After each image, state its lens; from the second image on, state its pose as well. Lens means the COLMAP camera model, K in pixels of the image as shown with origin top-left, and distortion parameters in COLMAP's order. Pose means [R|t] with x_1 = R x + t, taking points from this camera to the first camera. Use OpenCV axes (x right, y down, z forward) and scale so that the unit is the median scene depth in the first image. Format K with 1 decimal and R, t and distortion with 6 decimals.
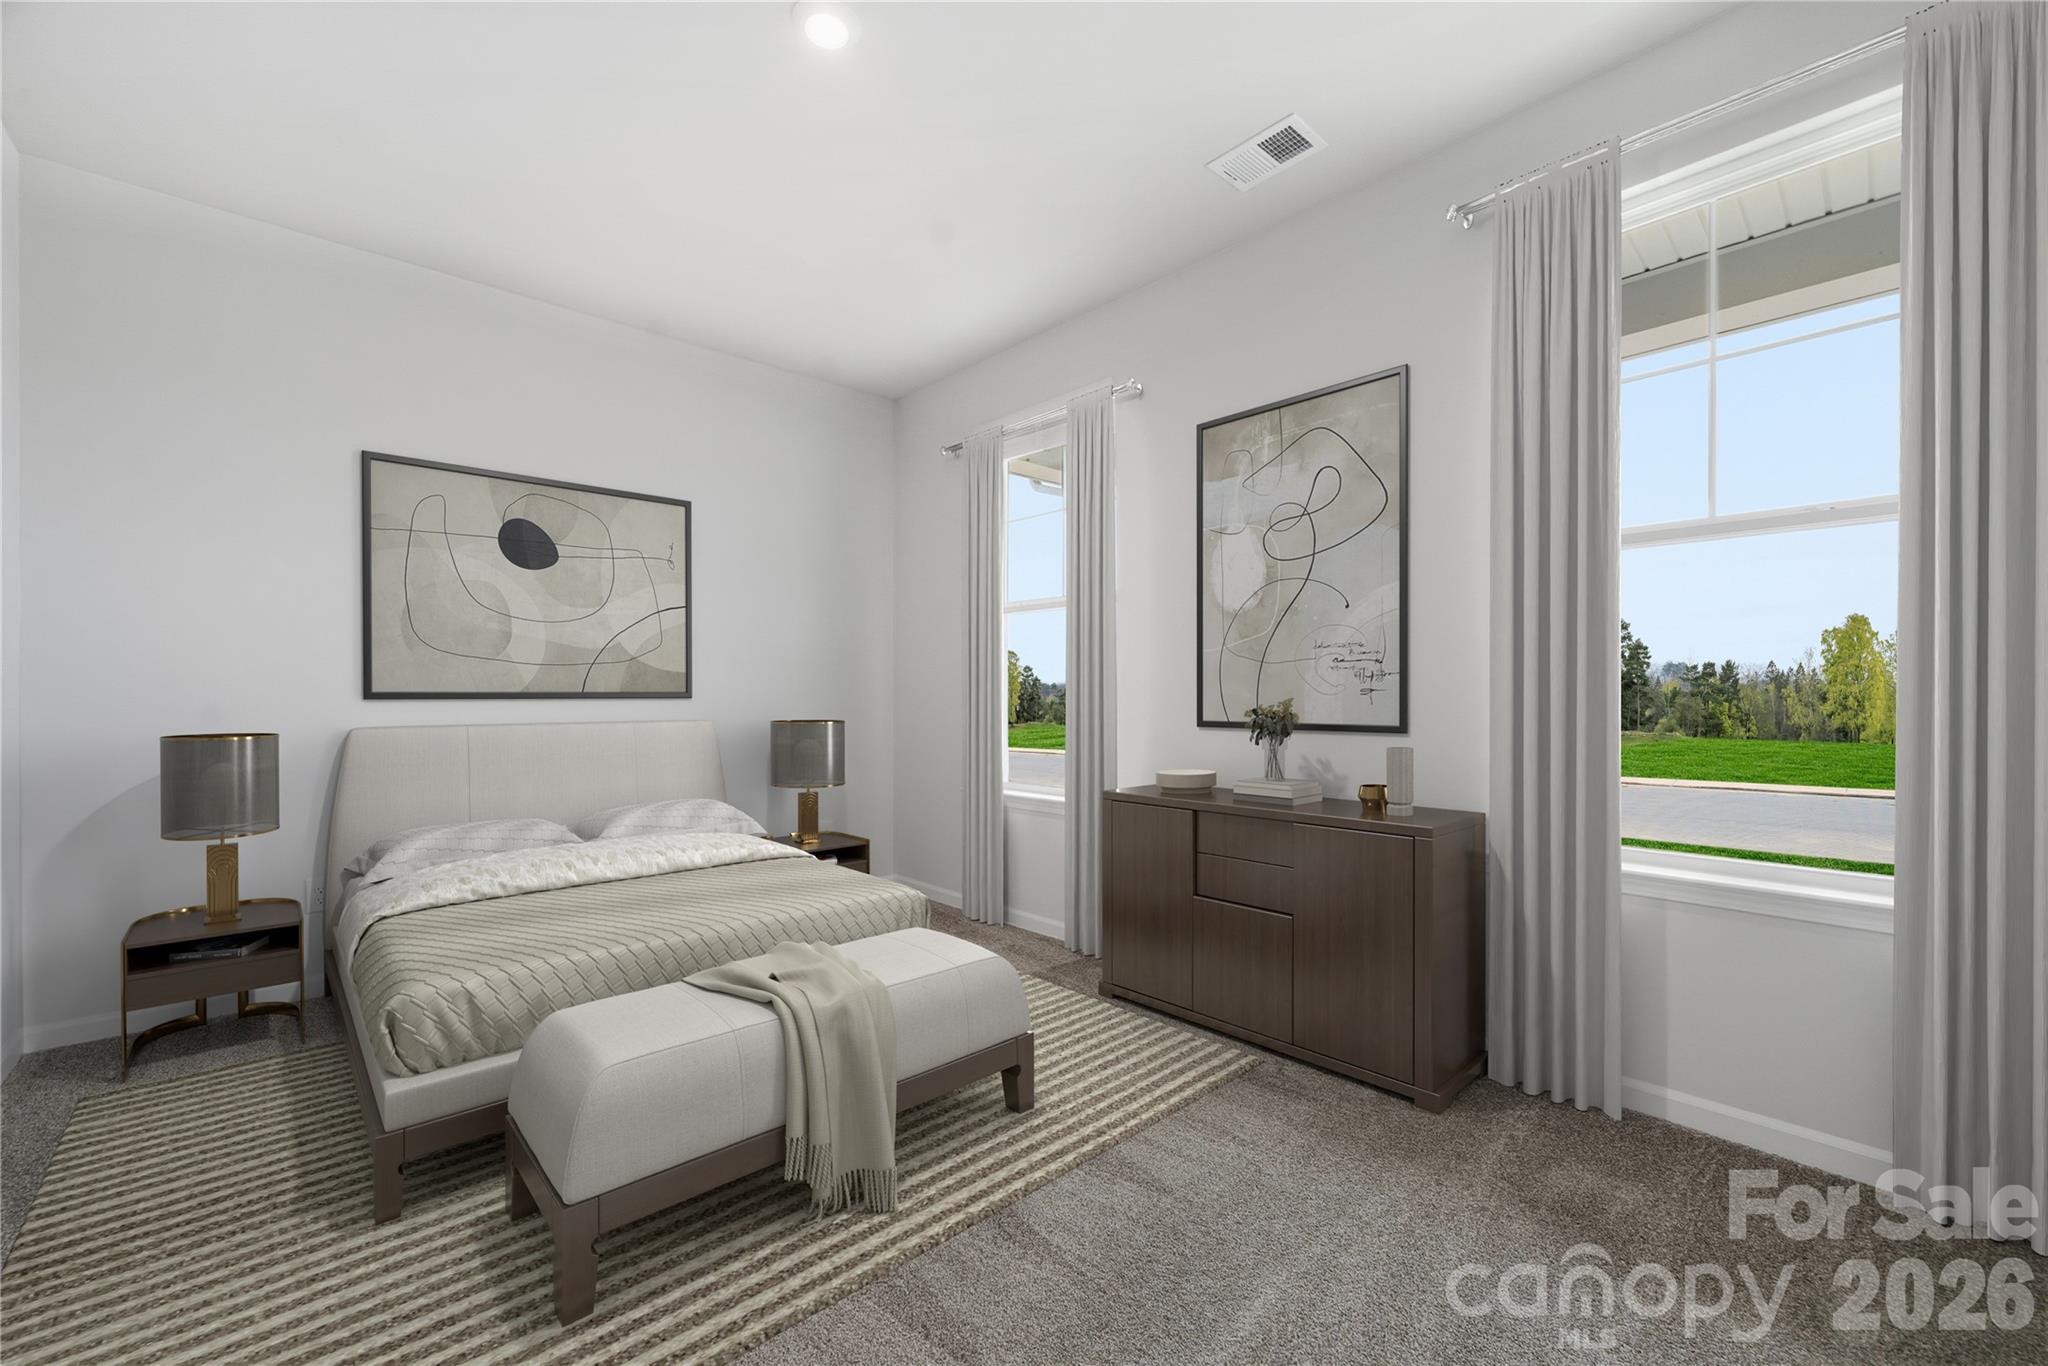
lens RADIAL K [[846.1, 0, 1027.6], [0, 846.1, 691.1], [0, 0, 1]] dist [0.003557, -0.000267]
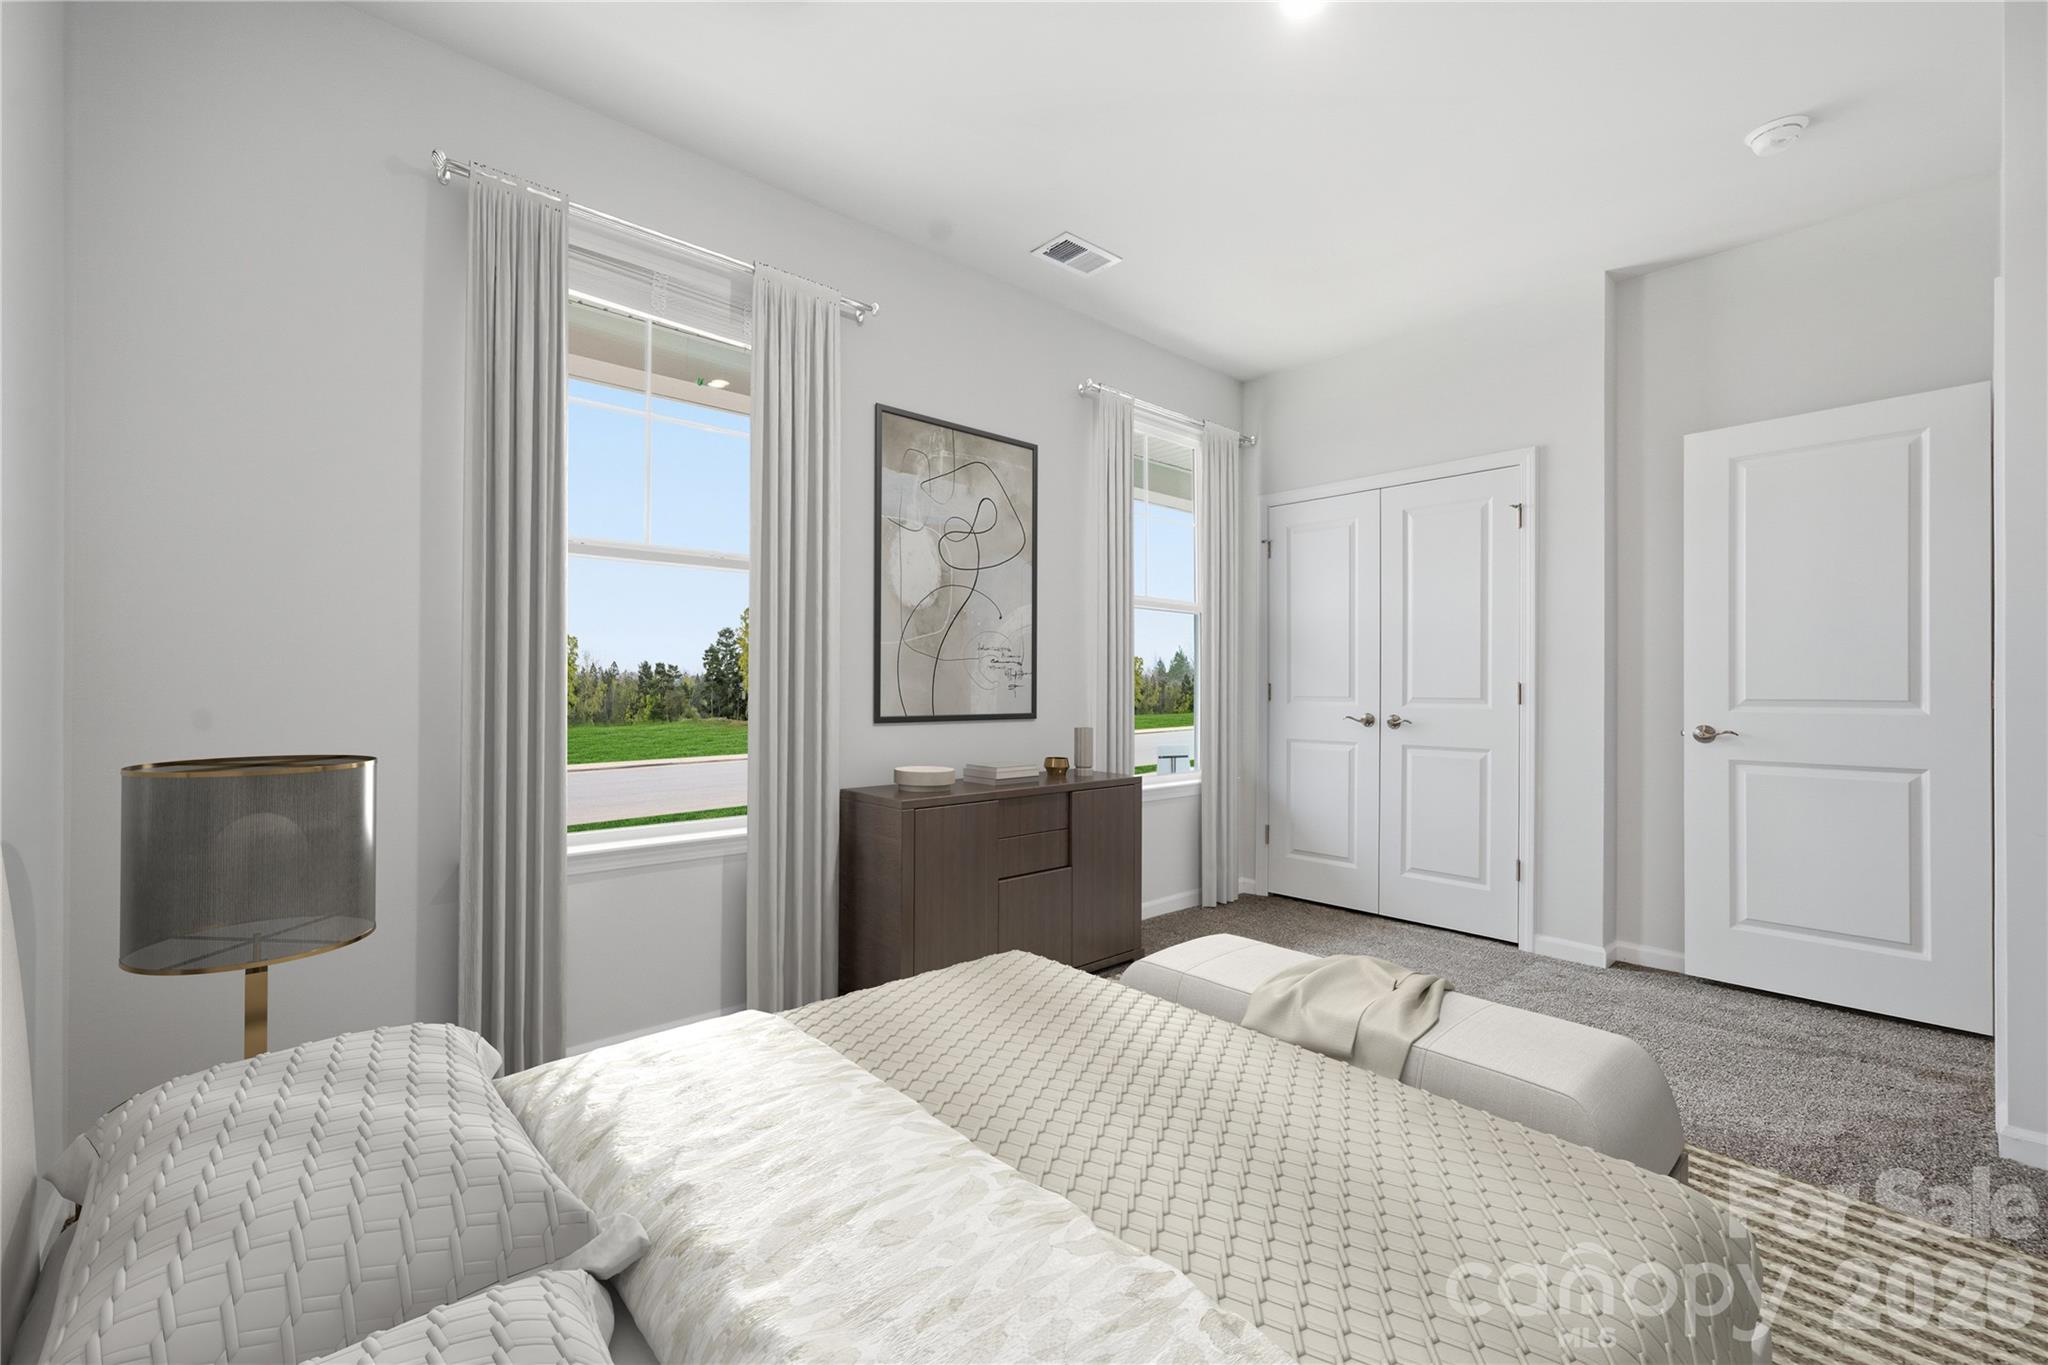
lens RADIAL K [[846.1, 0, 1028.9], [0, 846.1, 682.1], [0, 0, 1]] dist [0.003557, -0.000267]
pose [[0.014275, 0.009225, 0.999856, -0.744387], [-0.001613, 0.999956, -0.009202, 0.004237], [-0.999897, -0.001482, 0.014290, 0.825140]]
